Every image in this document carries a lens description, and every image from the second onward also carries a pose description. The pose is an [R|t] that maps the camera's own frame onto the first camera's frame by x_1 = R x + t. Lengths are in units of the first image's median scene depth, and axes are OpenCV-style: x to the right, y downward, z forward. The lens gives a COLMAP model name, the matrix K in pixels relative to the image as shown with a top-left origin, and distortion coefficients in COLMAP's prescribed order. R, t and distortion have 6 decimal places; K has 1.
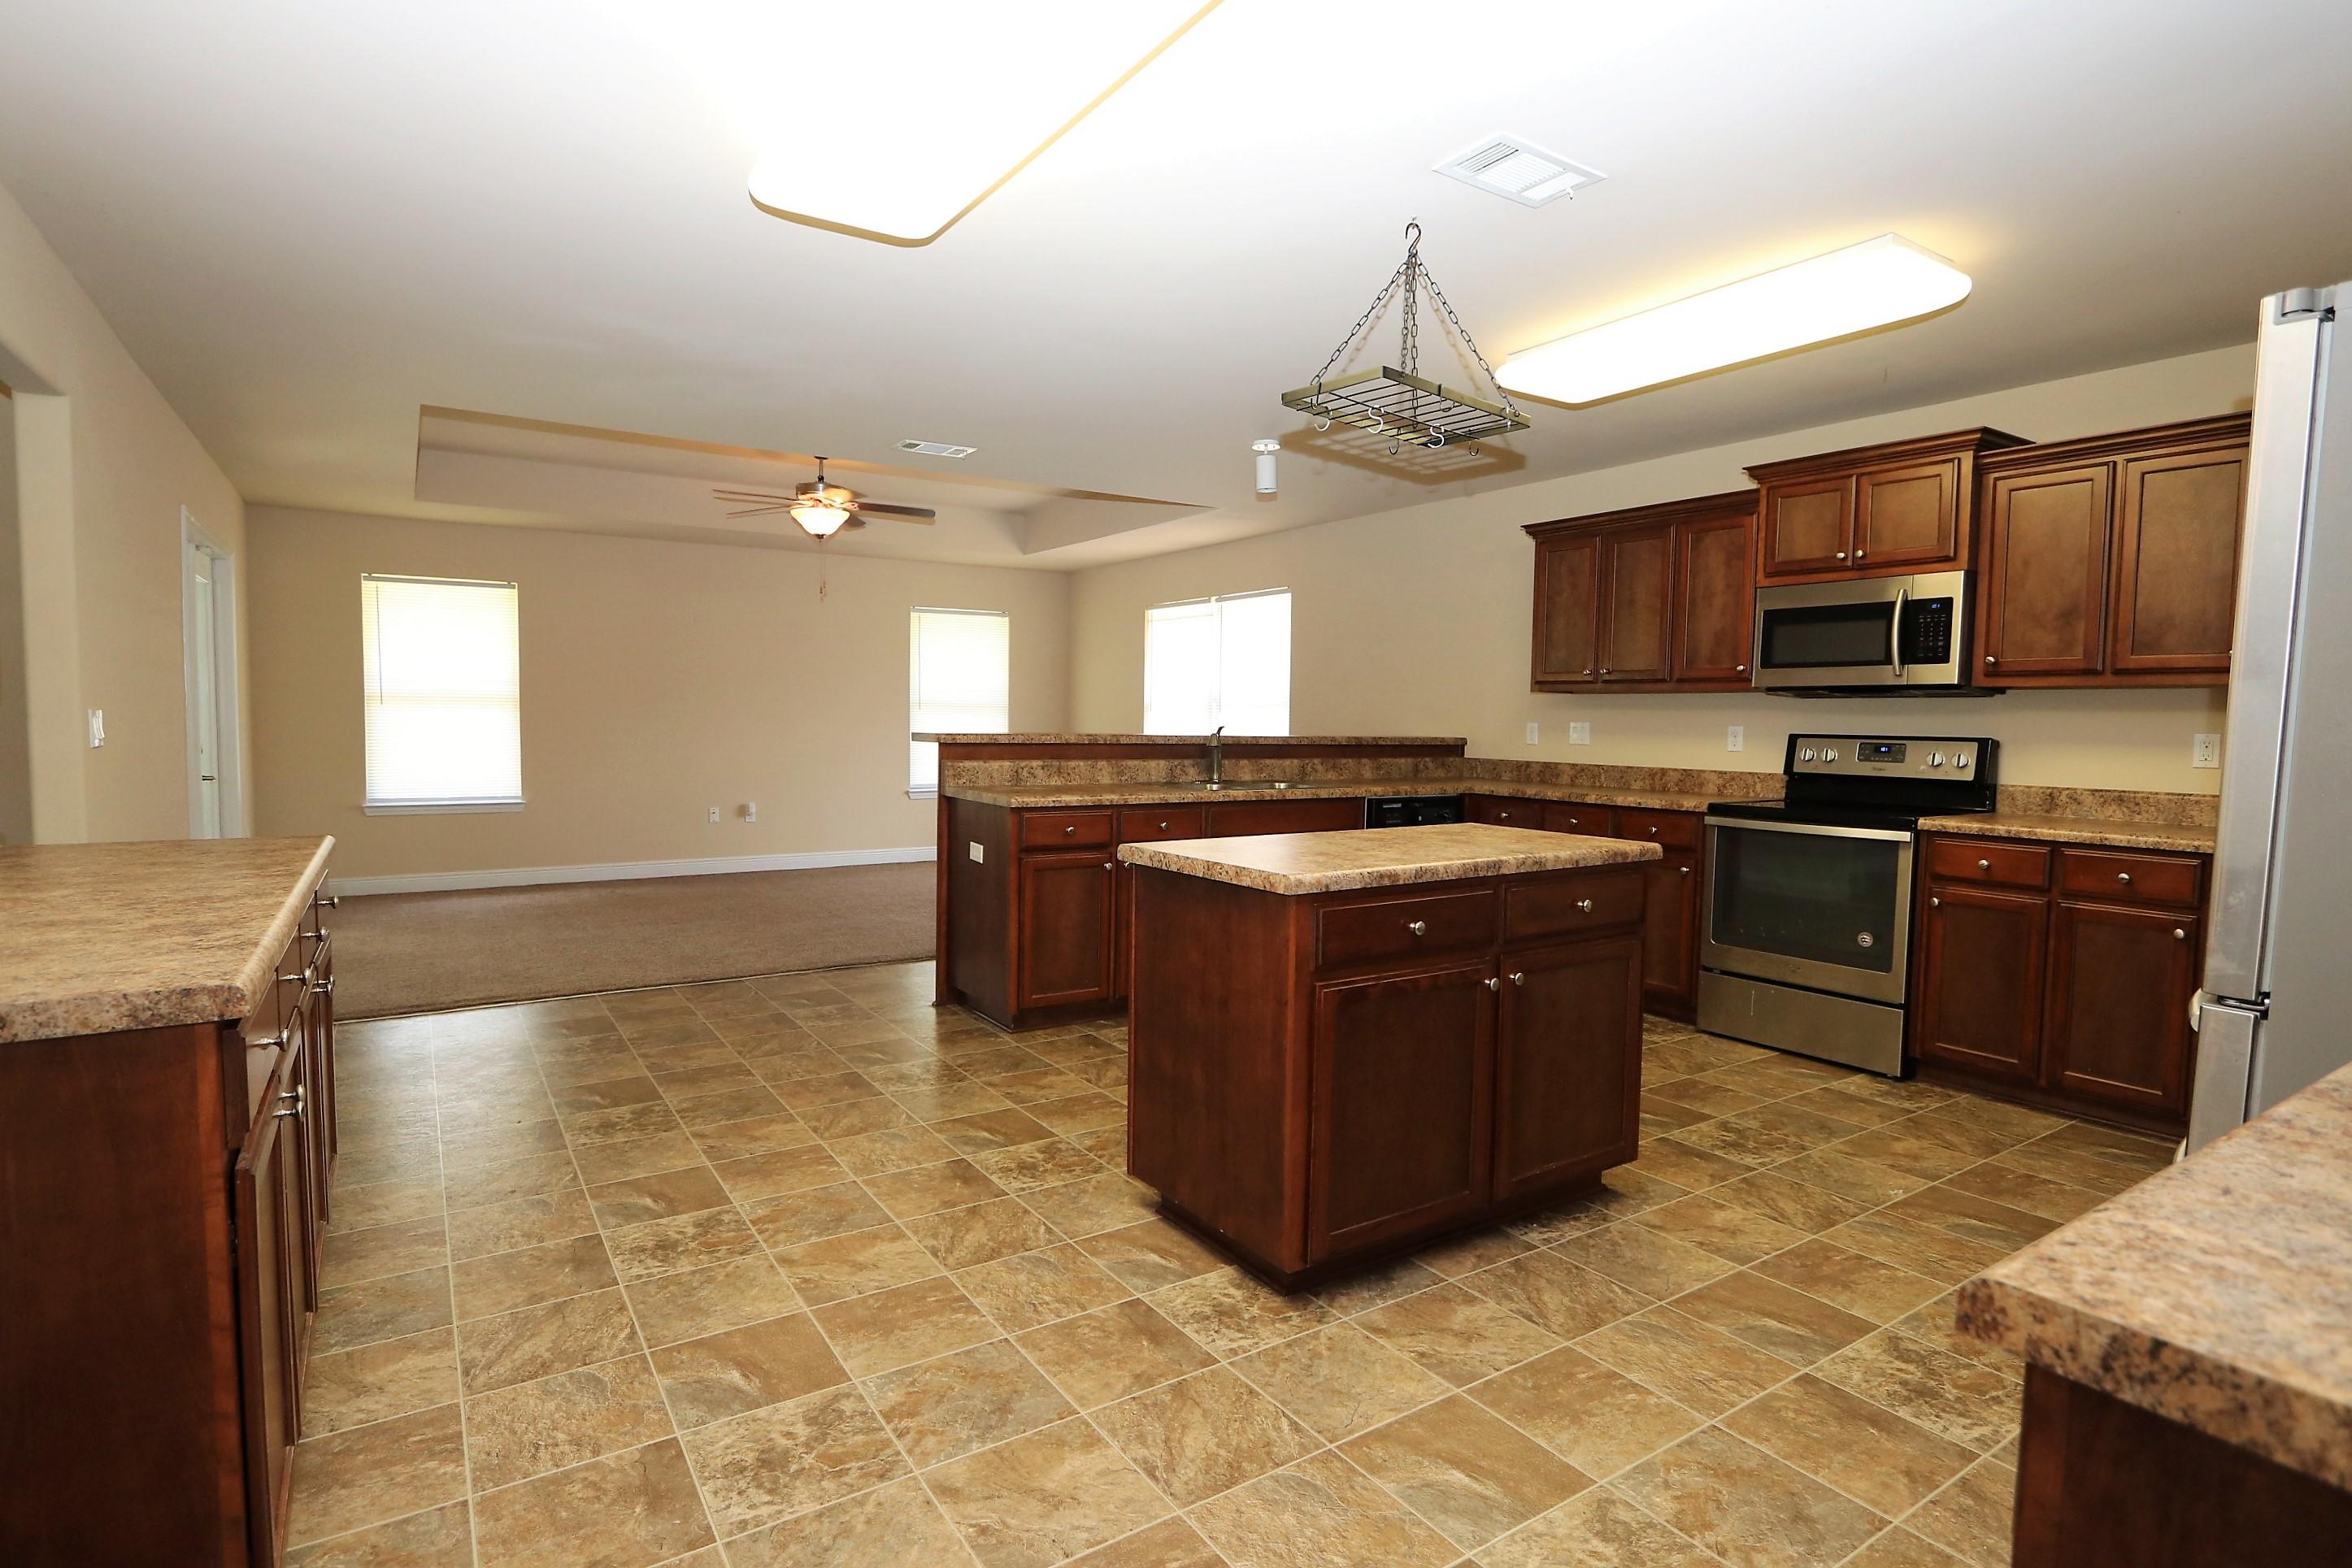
lens RADIAL K [[1172.6, 0, 1170.1], [0, 1172.6, 785.3], [0, 0, 1]] dist [-0.008033, -0.000043]
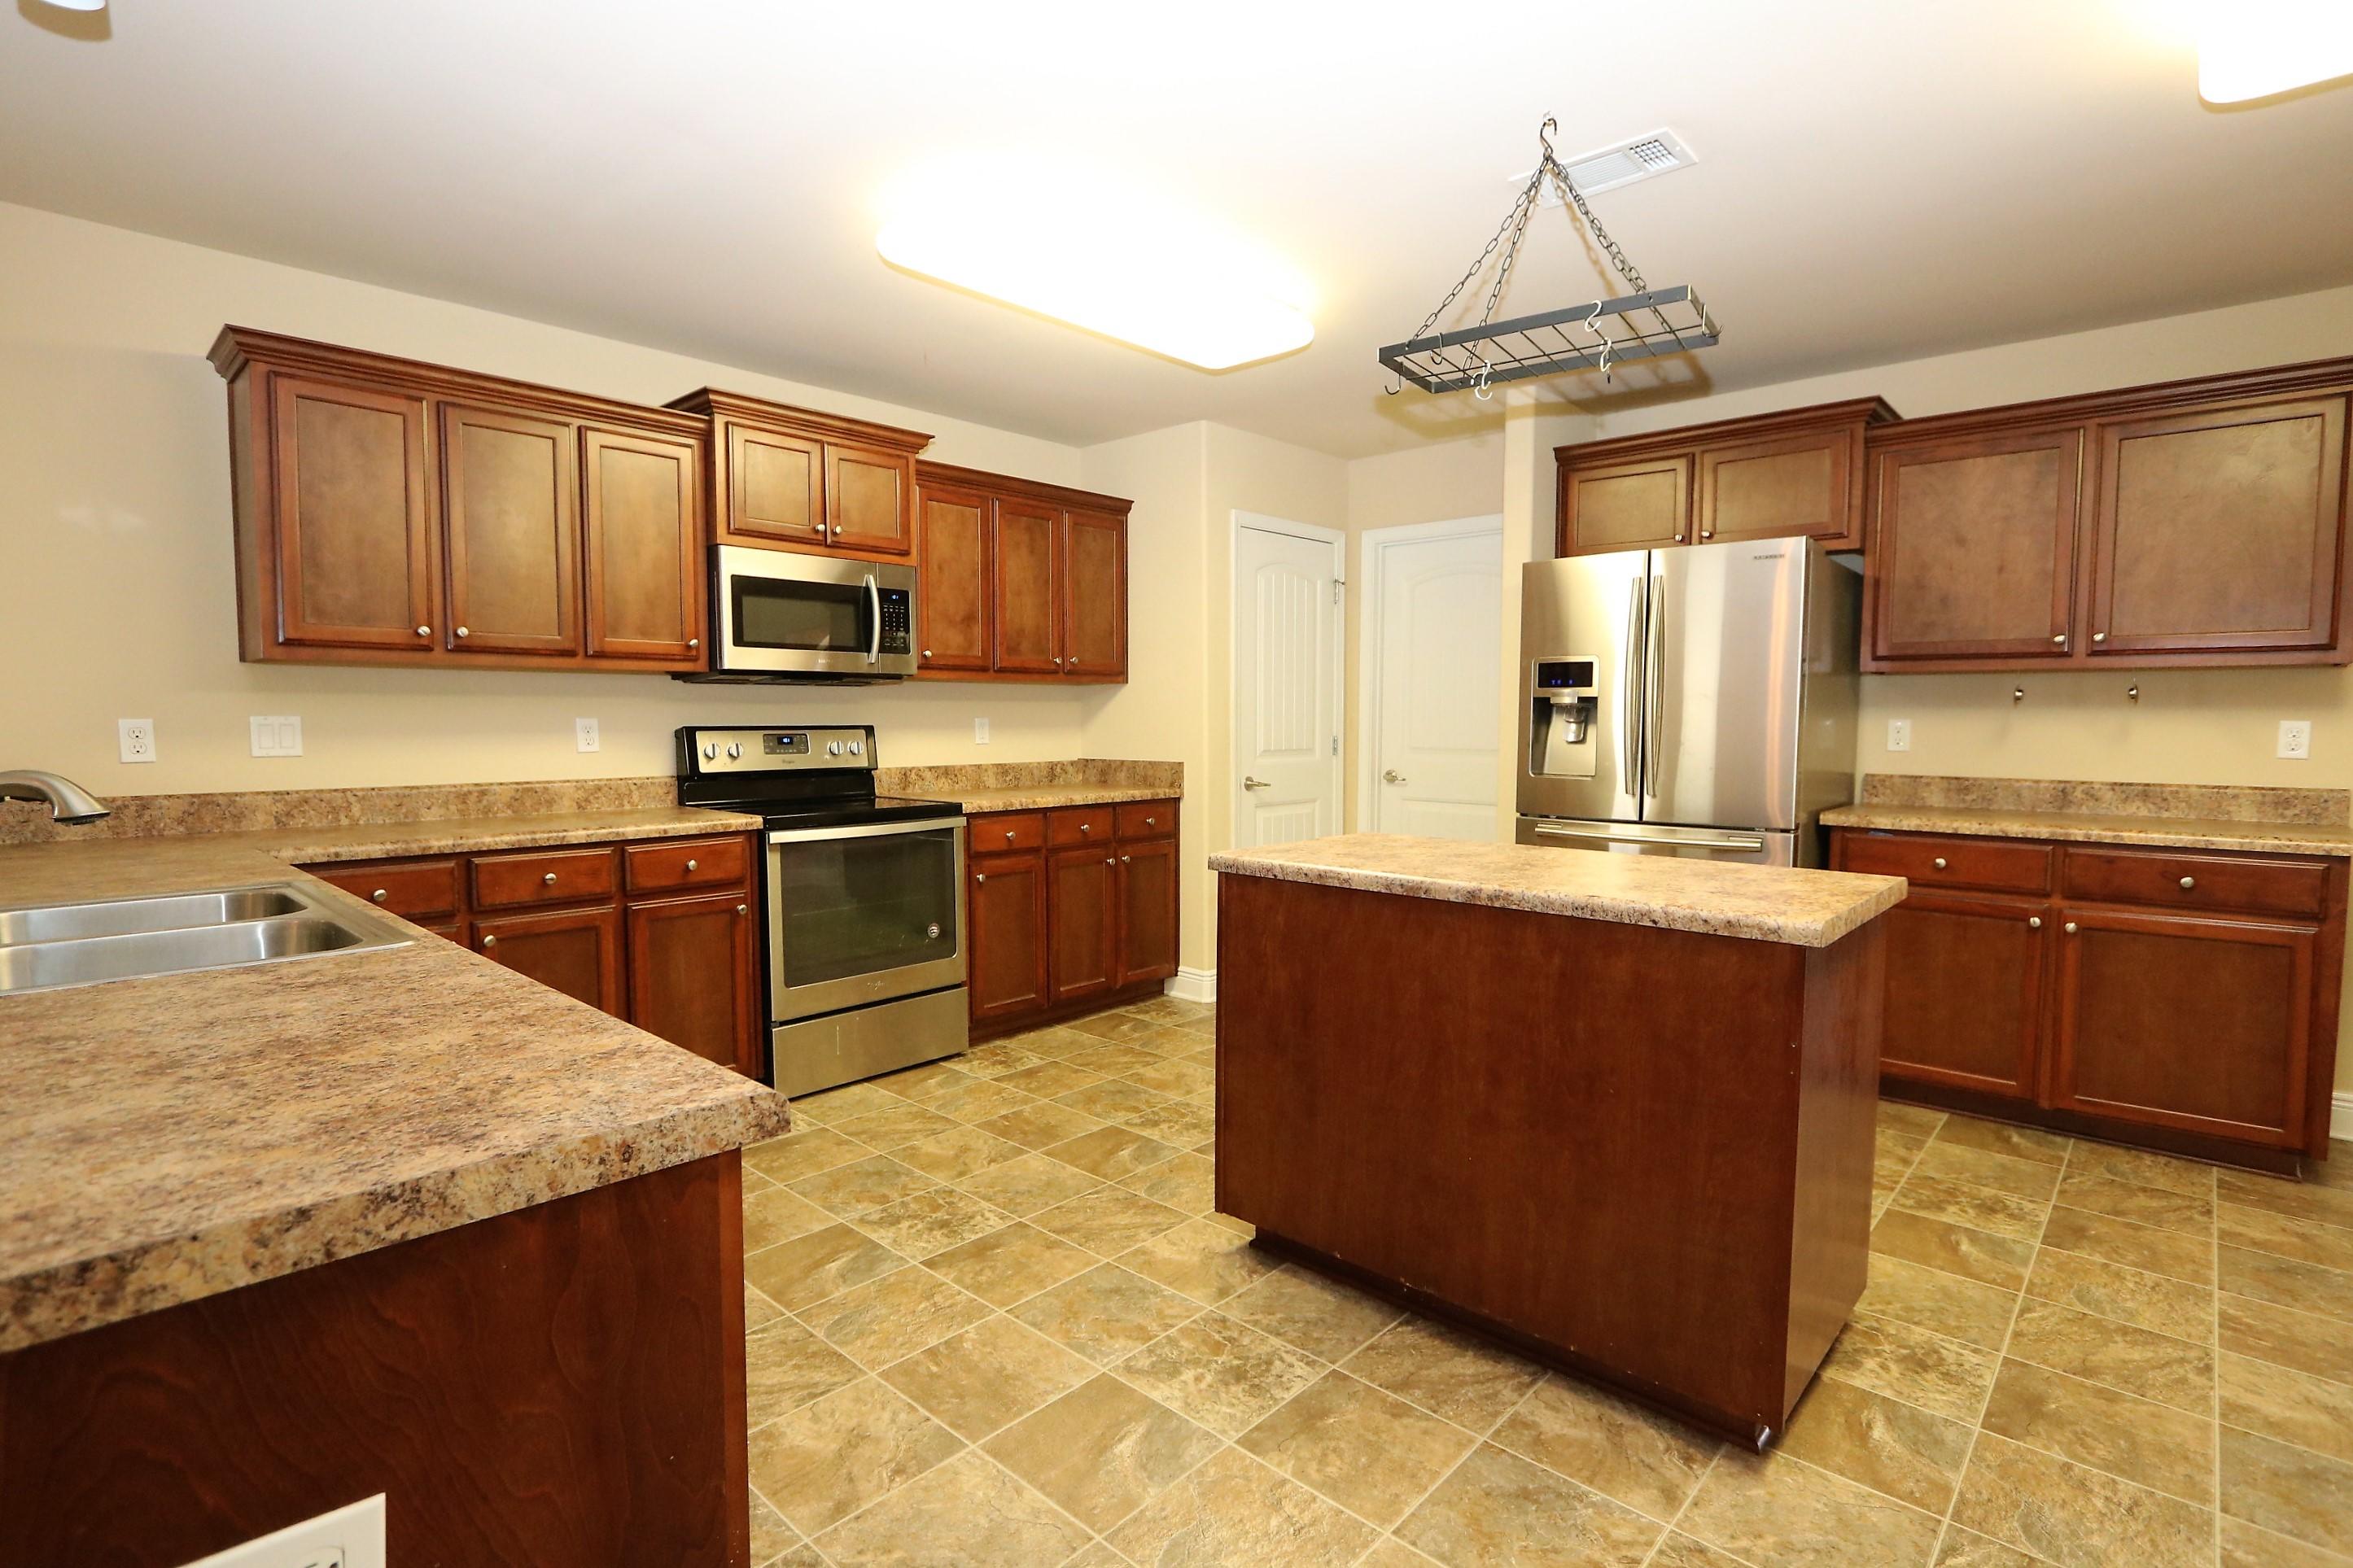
lens RADIAL K [[1122.5, 0, 1166.4], [0, 1122.5, 787.4], [0, 0, 1]] dist [-0.012139, 0.002802]
pose [[-0.235546, -0.075135, 0.968955, -0.626772], [0.053759, 0.994473, 0.090182, -0.109976], [-0.970375, 0.073332, -0.230205, 1.739685]]
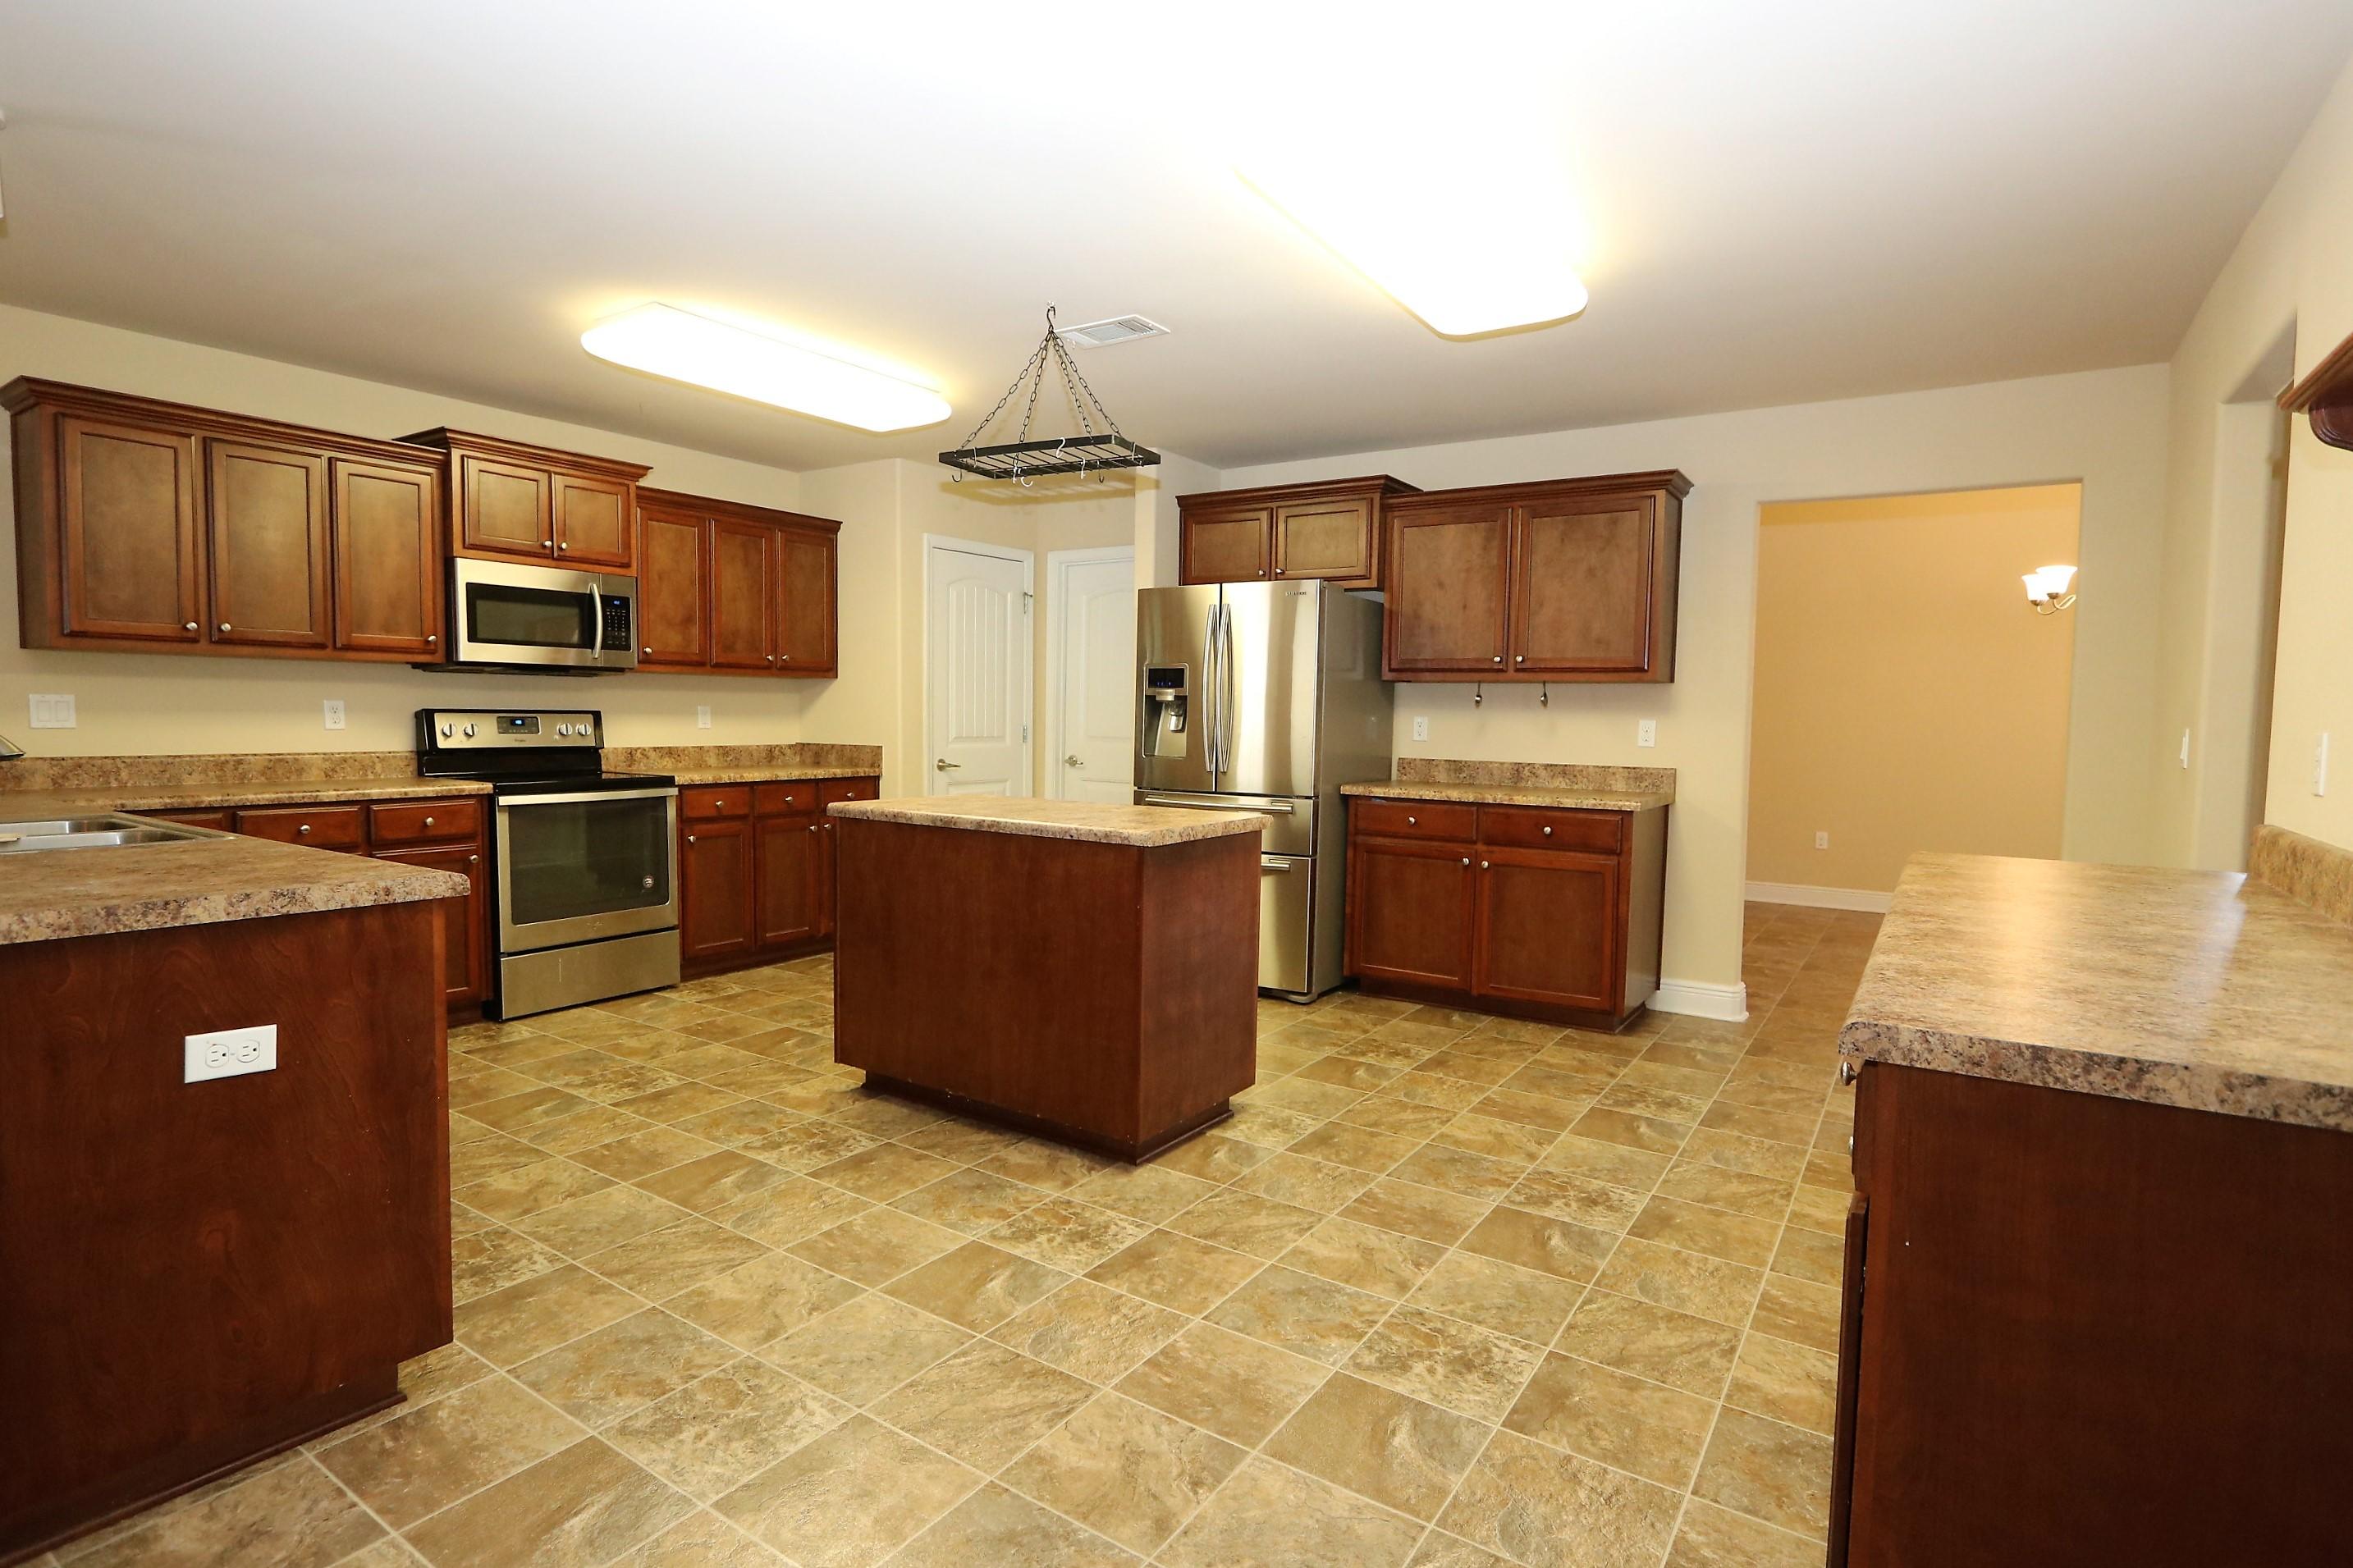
lens RADIAL K [[1173.1, 0, 1161.5], [0, 1173.1, 788.6], [0, 0, 1]] dist [-0.008033, -0.000043]
pose [[-0.380295, -0.079223, 0.921466, -1.192403], [0.034765, 0.994396, 0.099841, -0.108798], [-0.924211, 0.070004, -0.375410, 1.635963]]
